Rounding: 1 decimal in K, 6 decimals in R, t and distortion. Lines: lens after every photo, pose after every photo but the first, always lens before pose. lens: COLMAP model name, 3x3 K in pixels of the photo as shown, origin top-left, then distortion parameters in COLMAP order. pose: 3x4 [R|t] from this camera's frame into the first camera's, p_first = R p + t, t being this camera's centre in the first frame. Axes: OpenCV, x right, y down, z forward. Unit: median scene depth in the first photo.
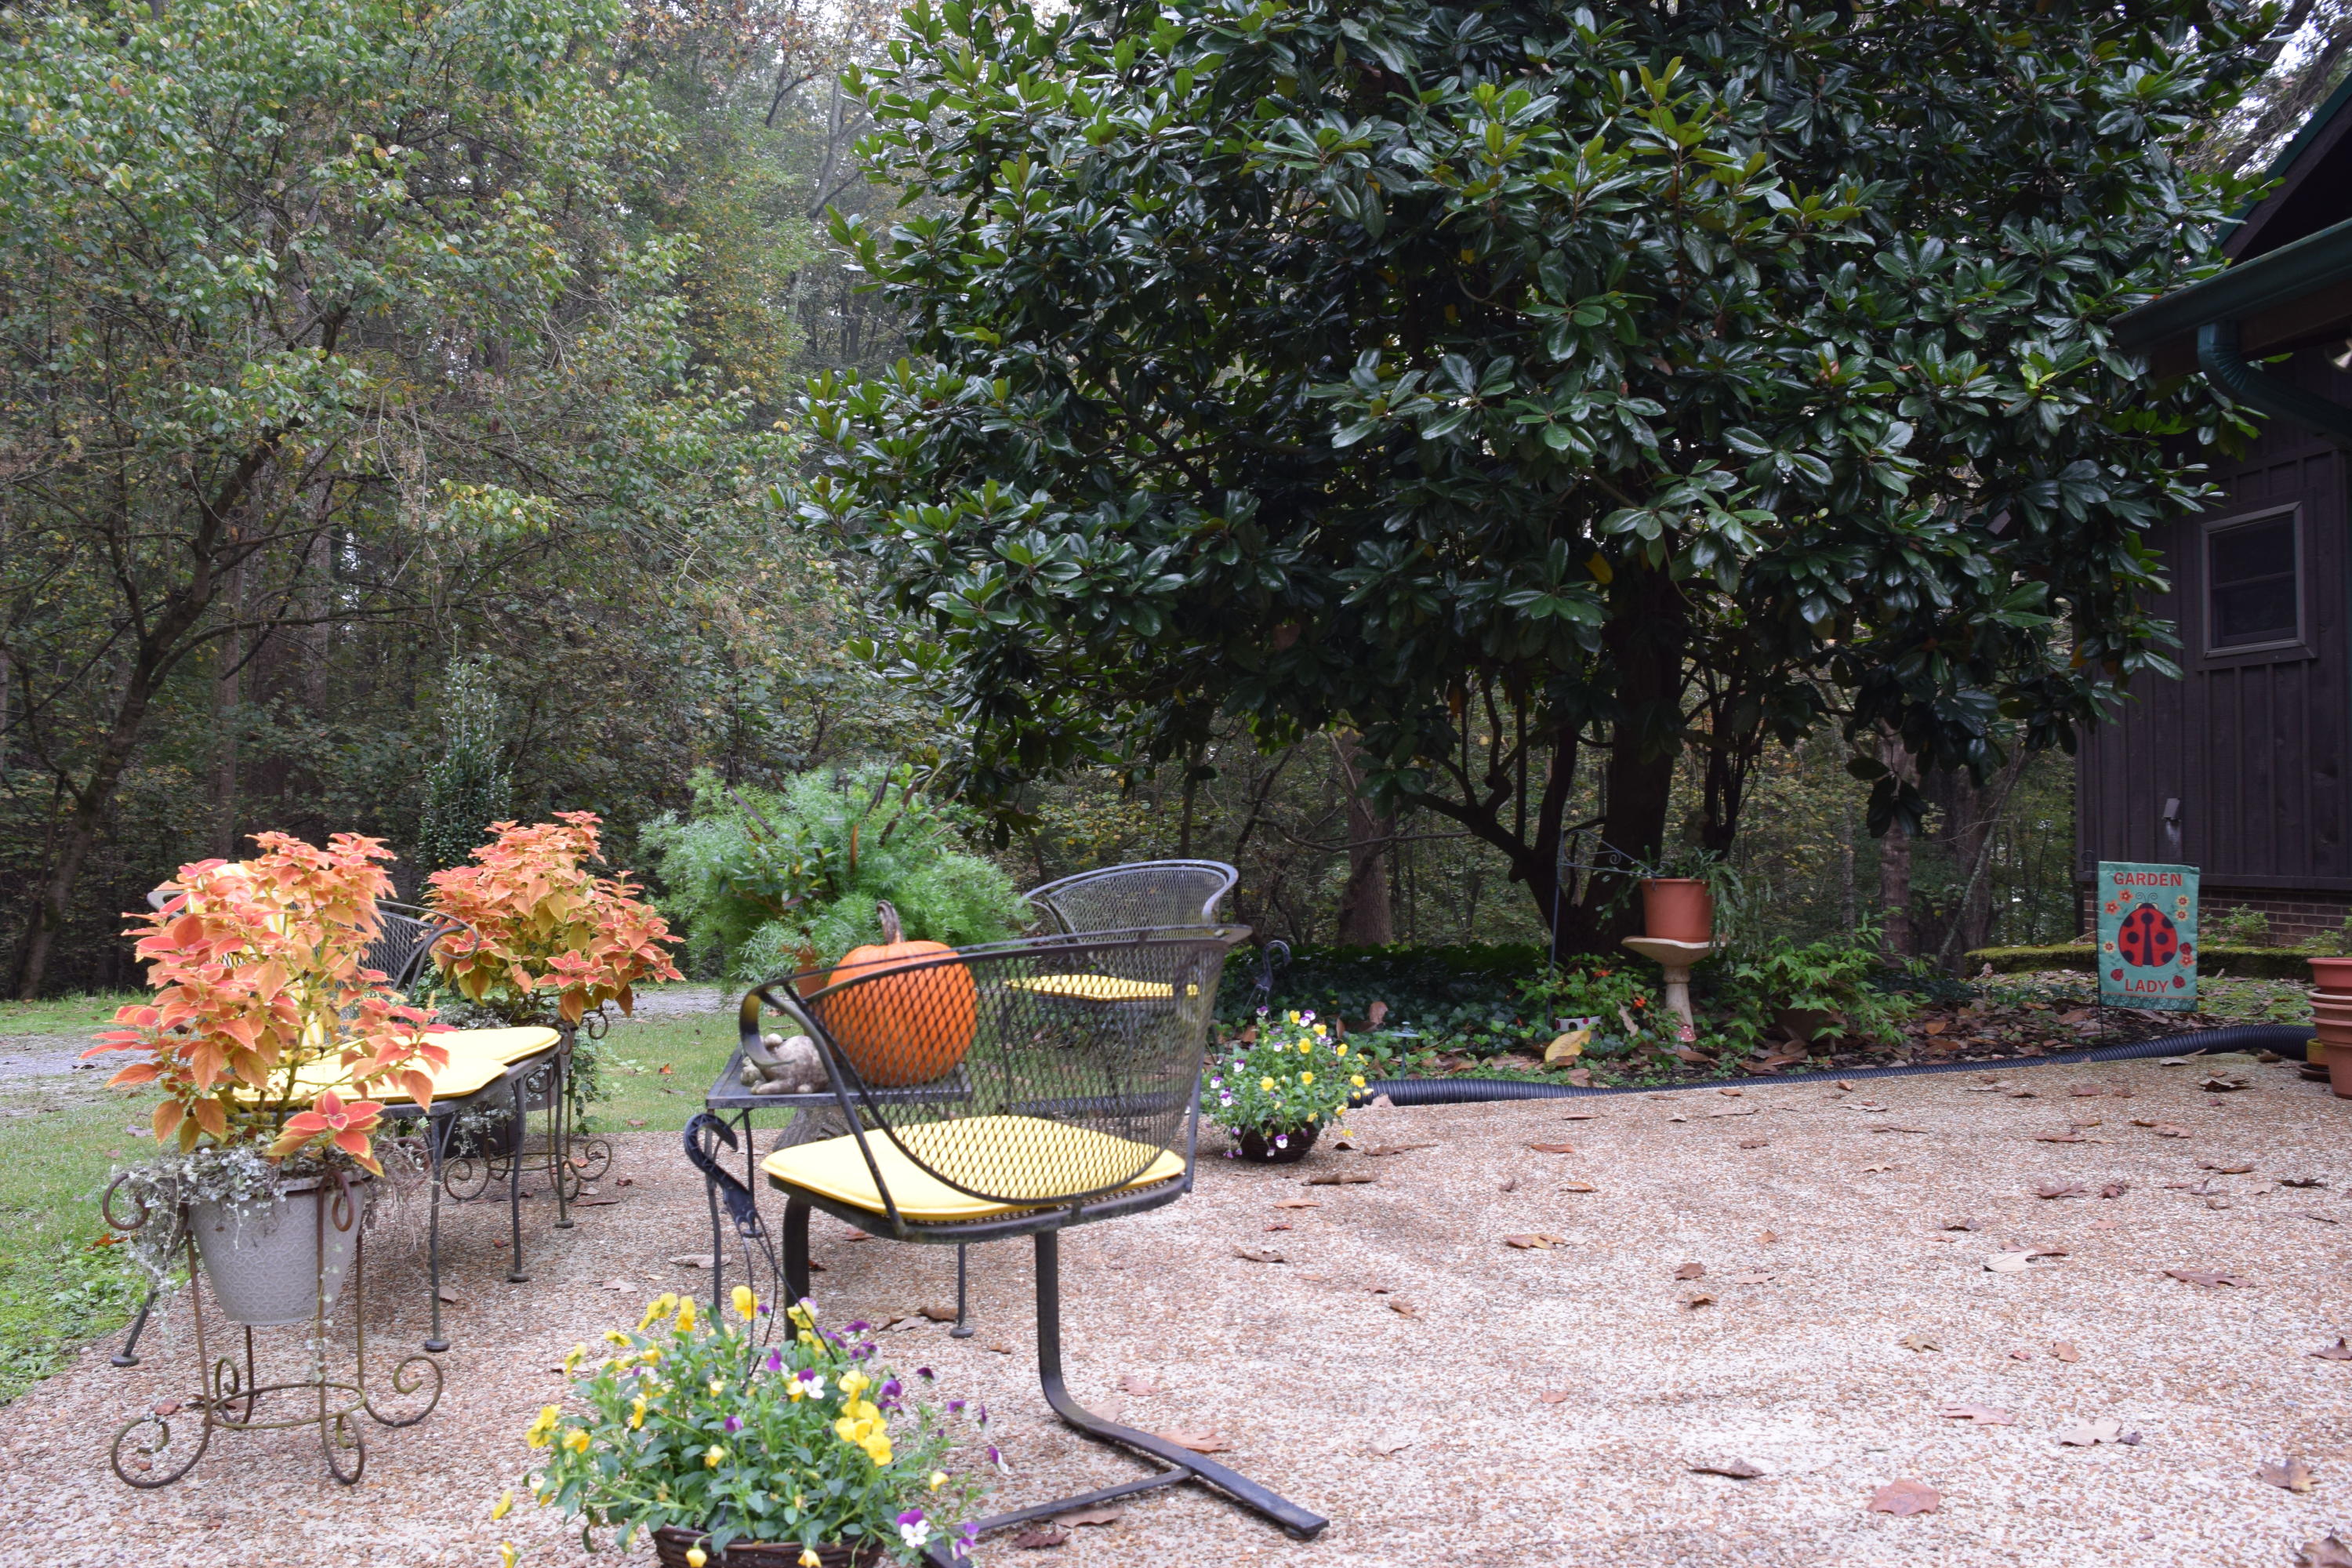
lens RADIAL K [[1877.3, 0, 1192.5], [0, 1877.3, 779.4], [0, 0, 1]] dist [-0.143602, 0.110616]
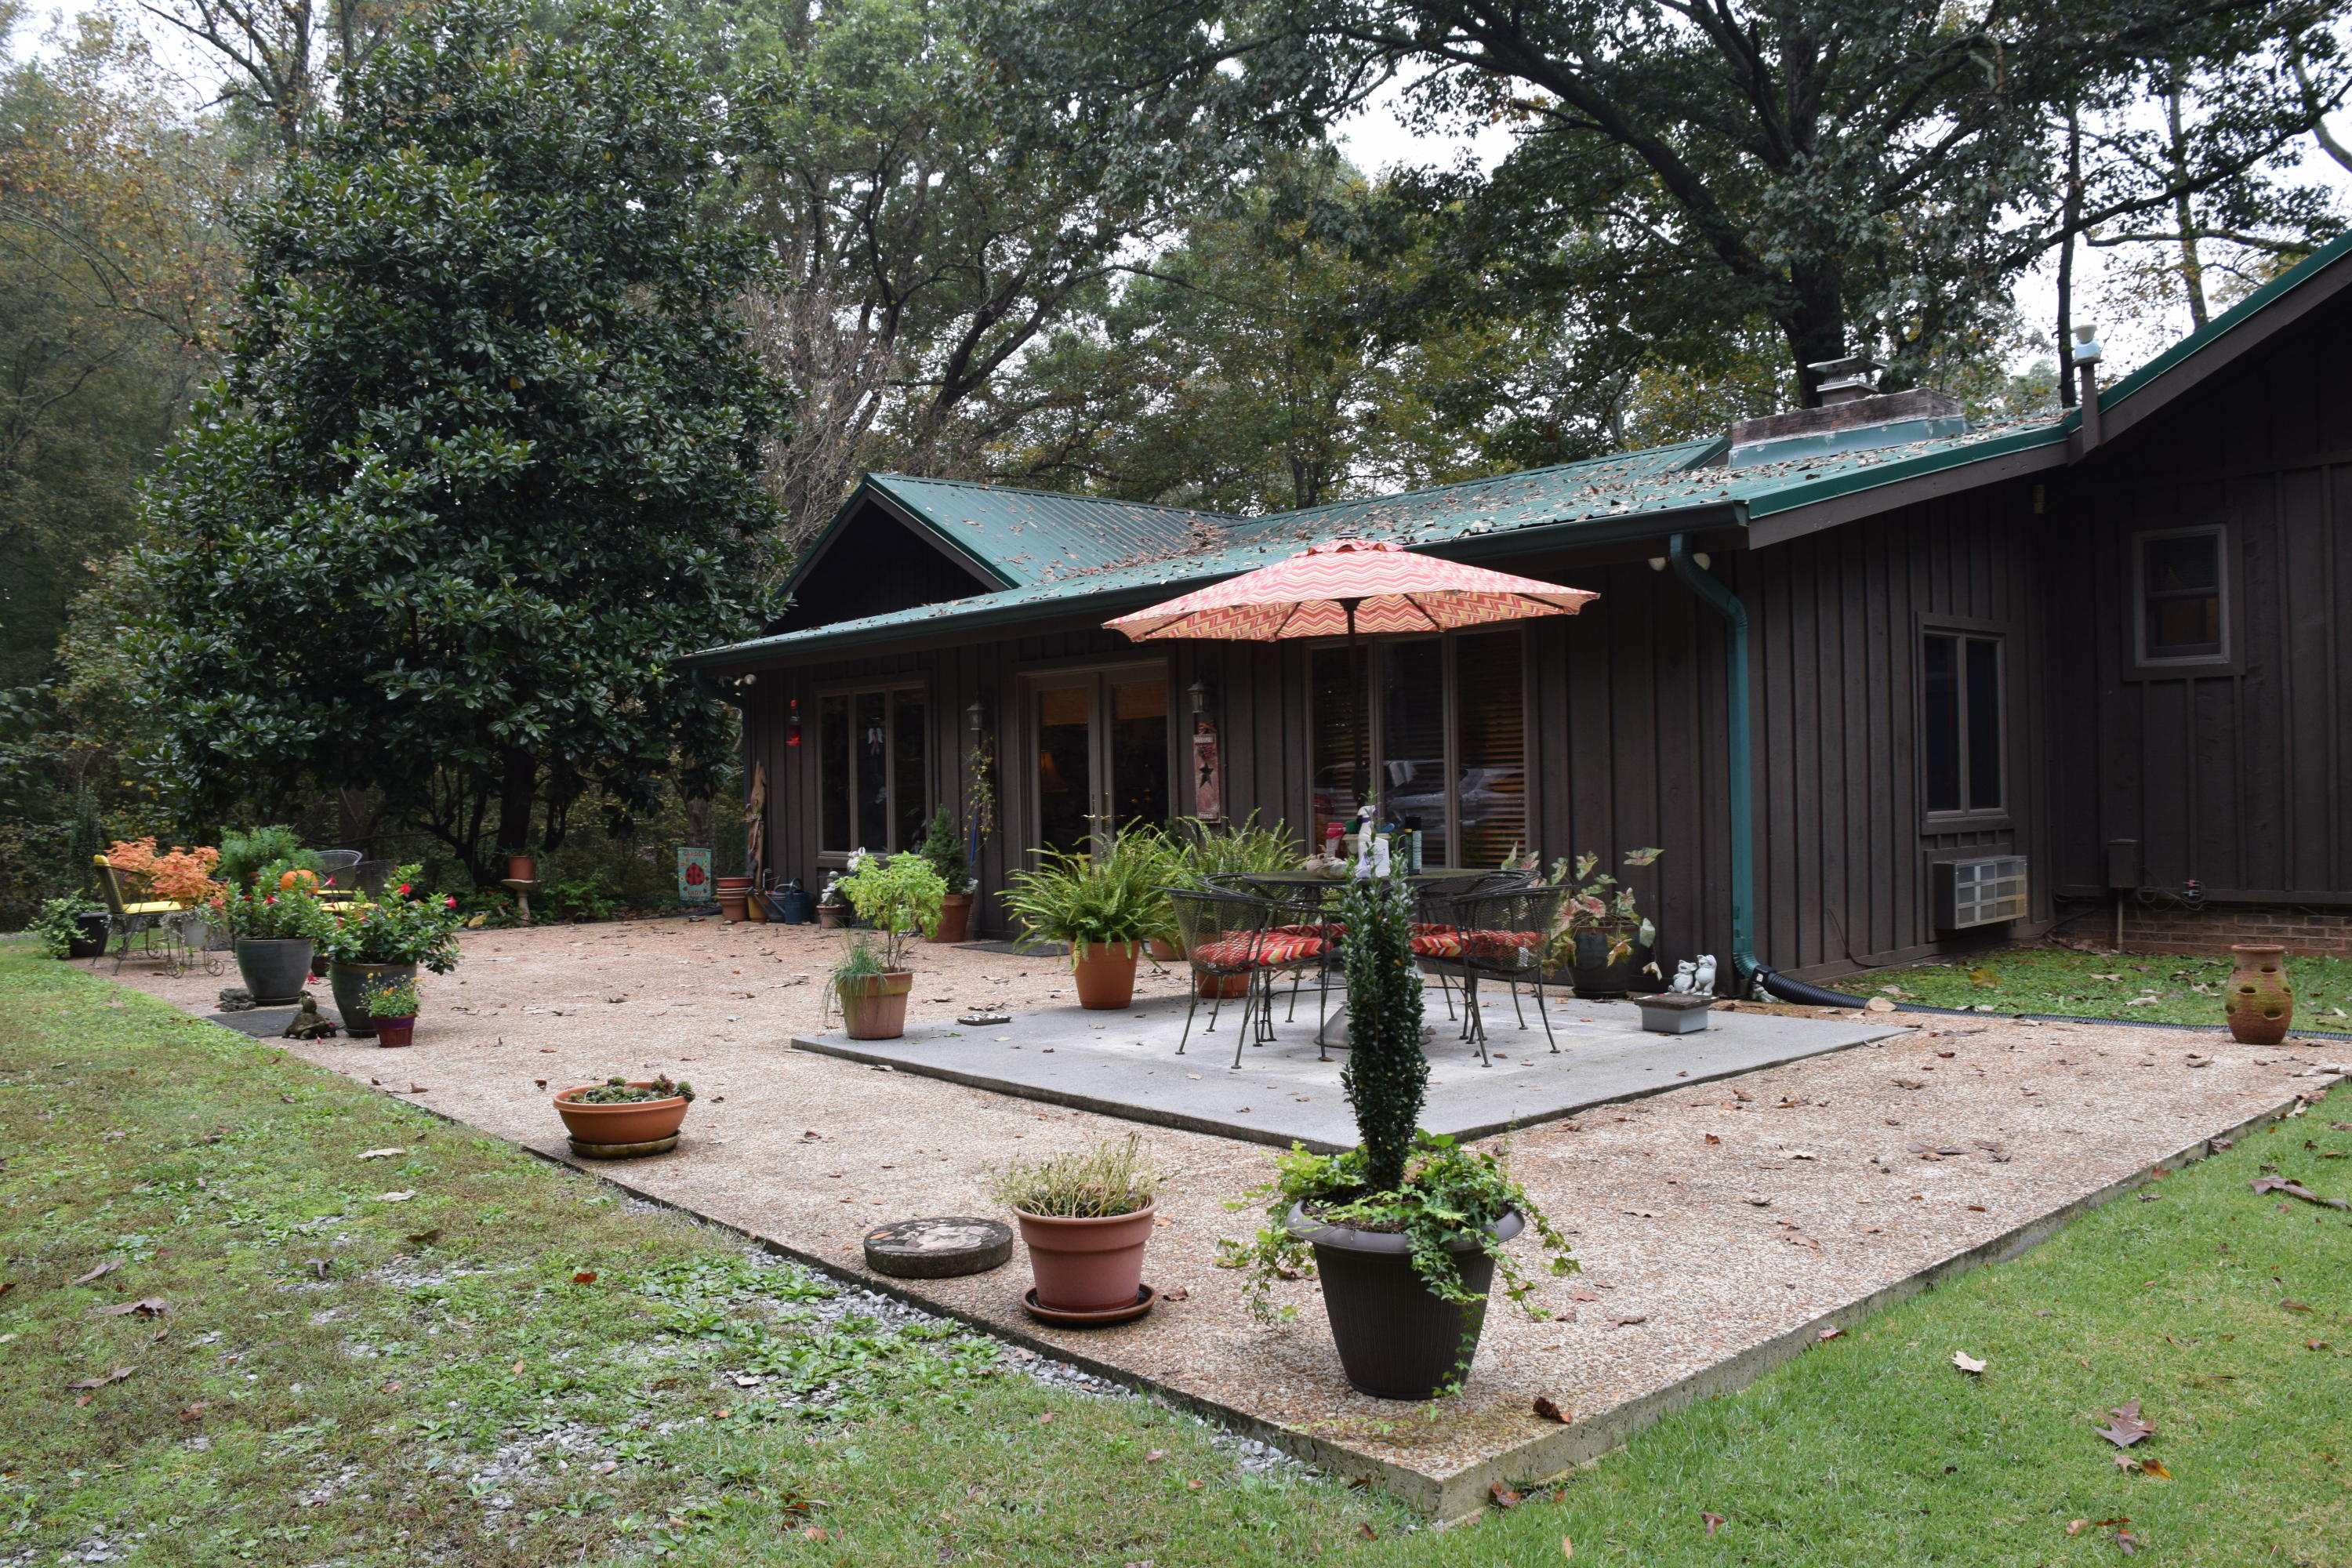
lens RADIAL K [[1877.3, 0, 1161.0], [0, 1877.3, 799.2], [0, 0, 1]] dist [-0.143602, 0.110616]
pose [[0.862622, -0.001474, 0.505846, -0.273991], [-0.005998, 0.999896, 0.013142, -0.065129], [-0.505813, -0.014371, 0.862524, -1.689338]]
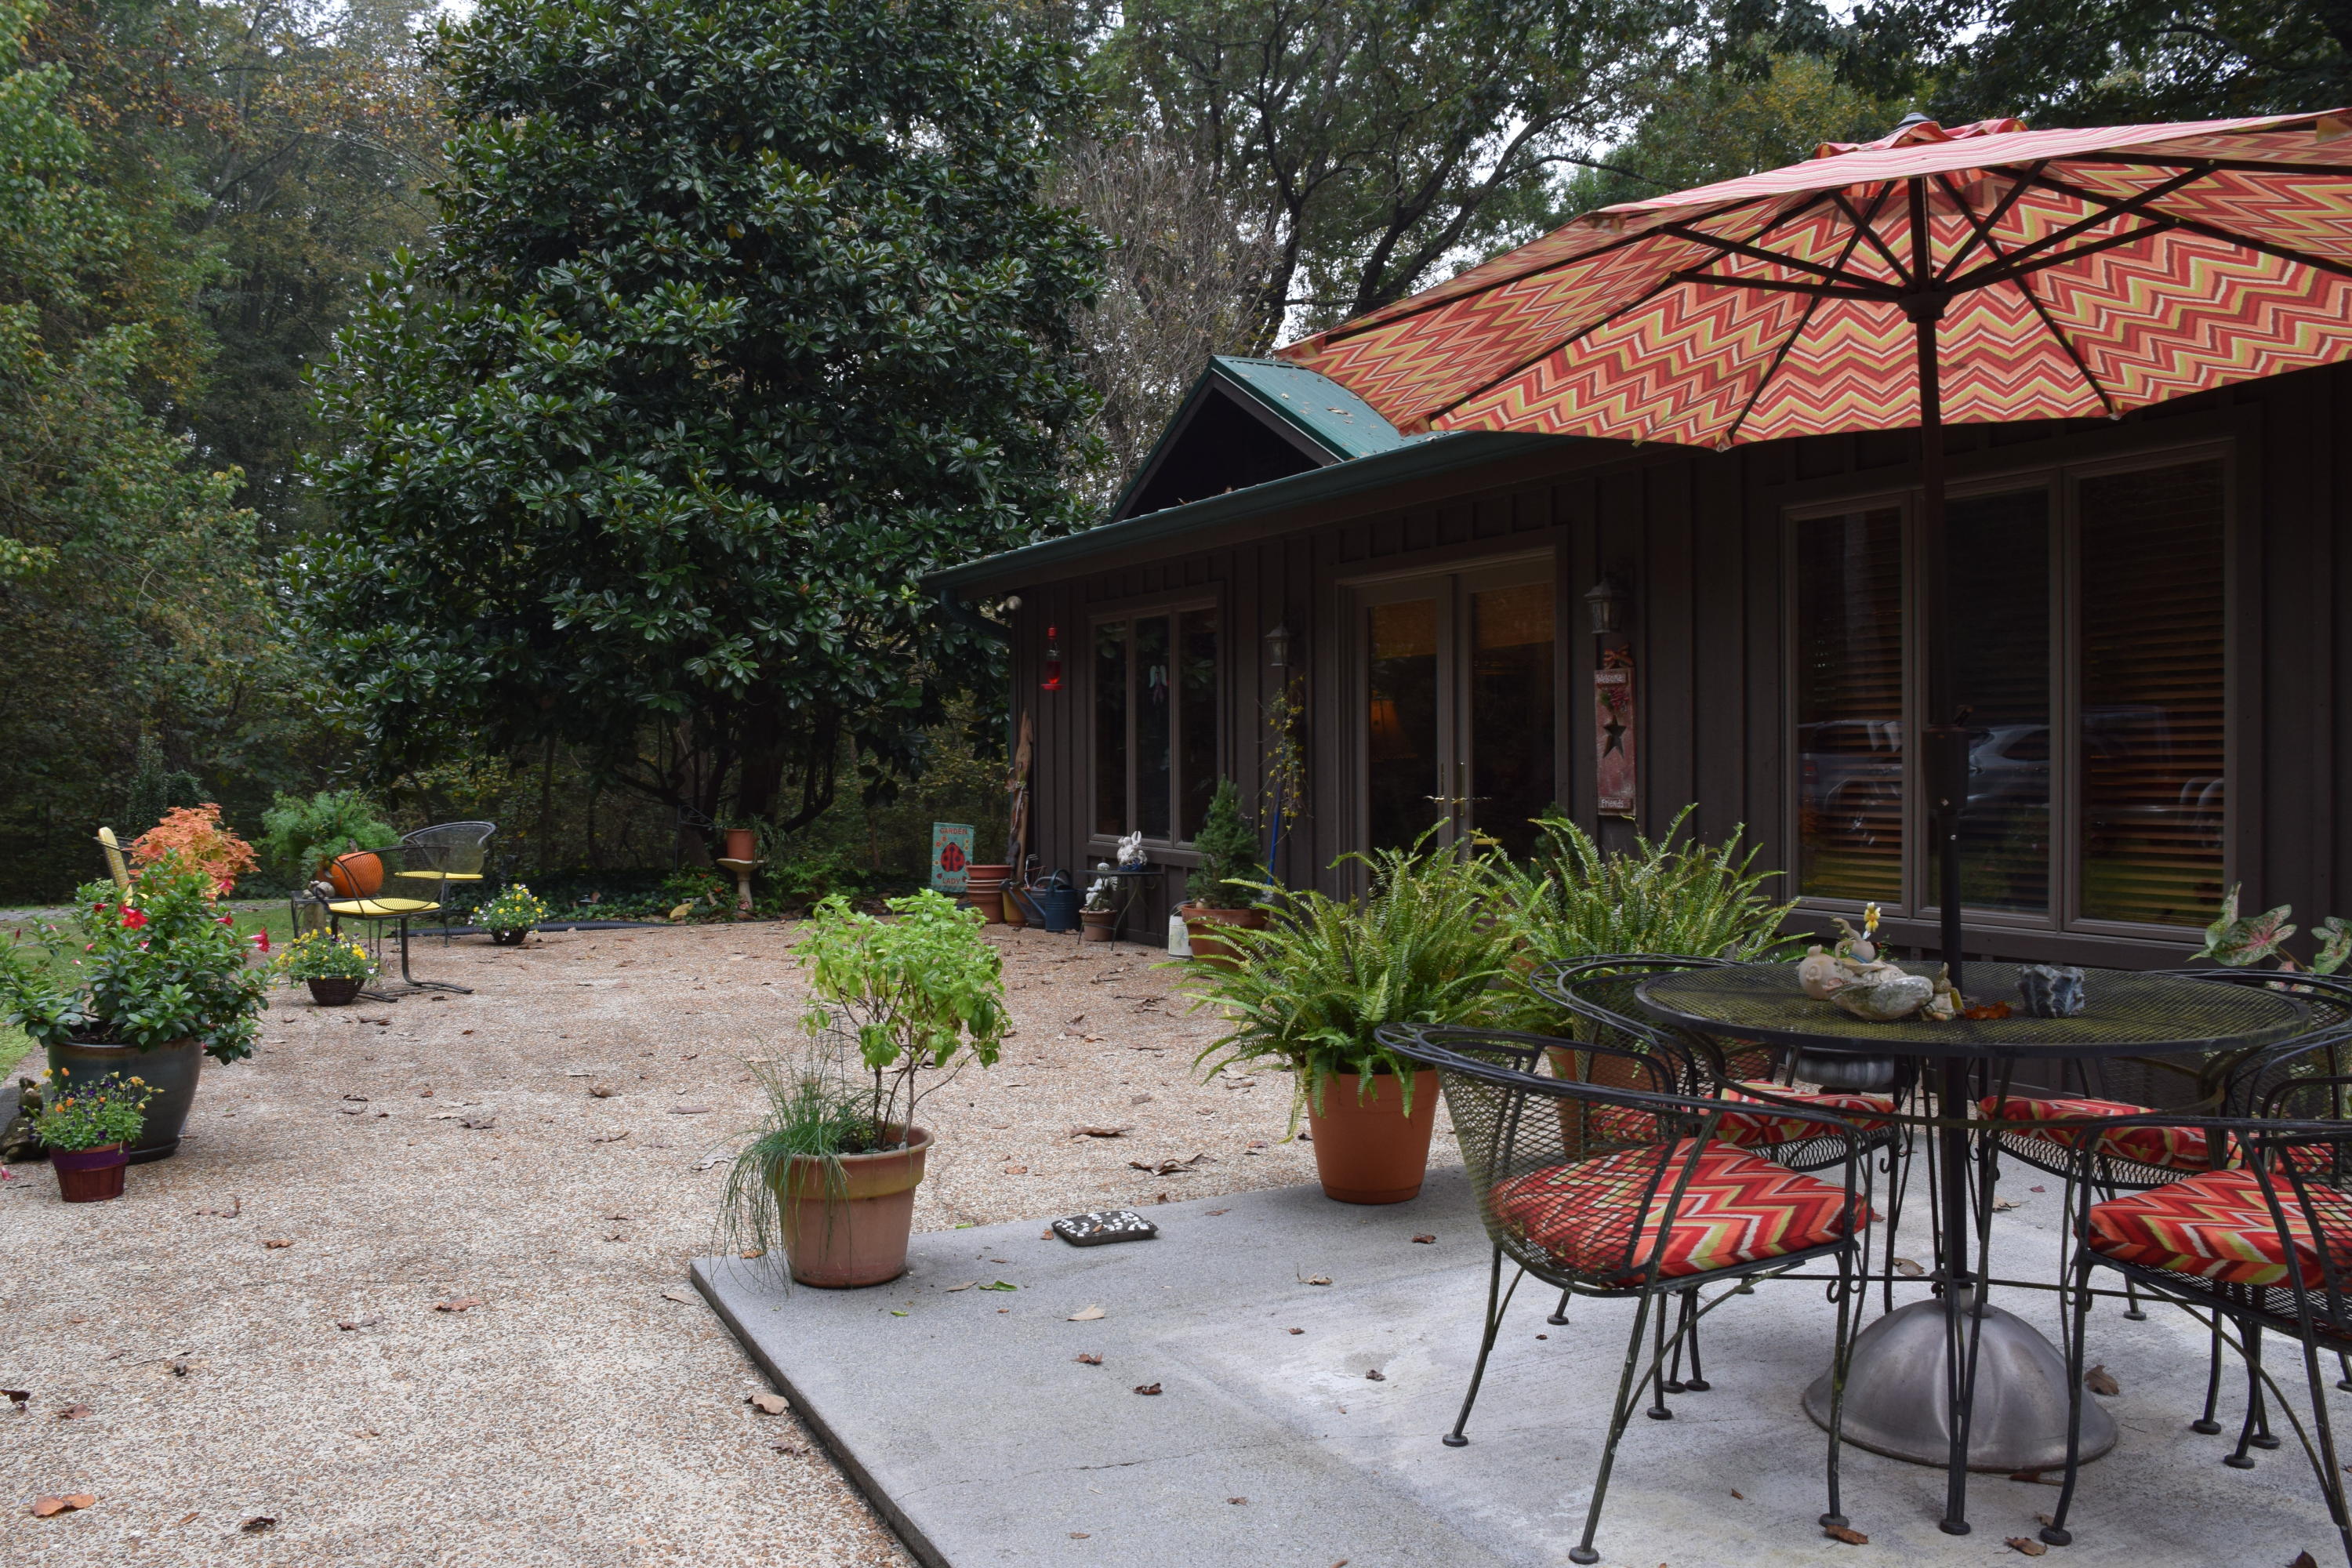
lens RADIAL K [[1877.3, 0, 1153.7], [0, 1877.3, 795.4], [0, 0, 1]] dist [-0.143602, 0.110616]
pose [[0.958824, 0.003357, 0.283981, 0.118868], [-0.014340, 0.999227, 0.036605, -0.066247], [-0.283639, -0.039170, 0.958131, -1.108126]]
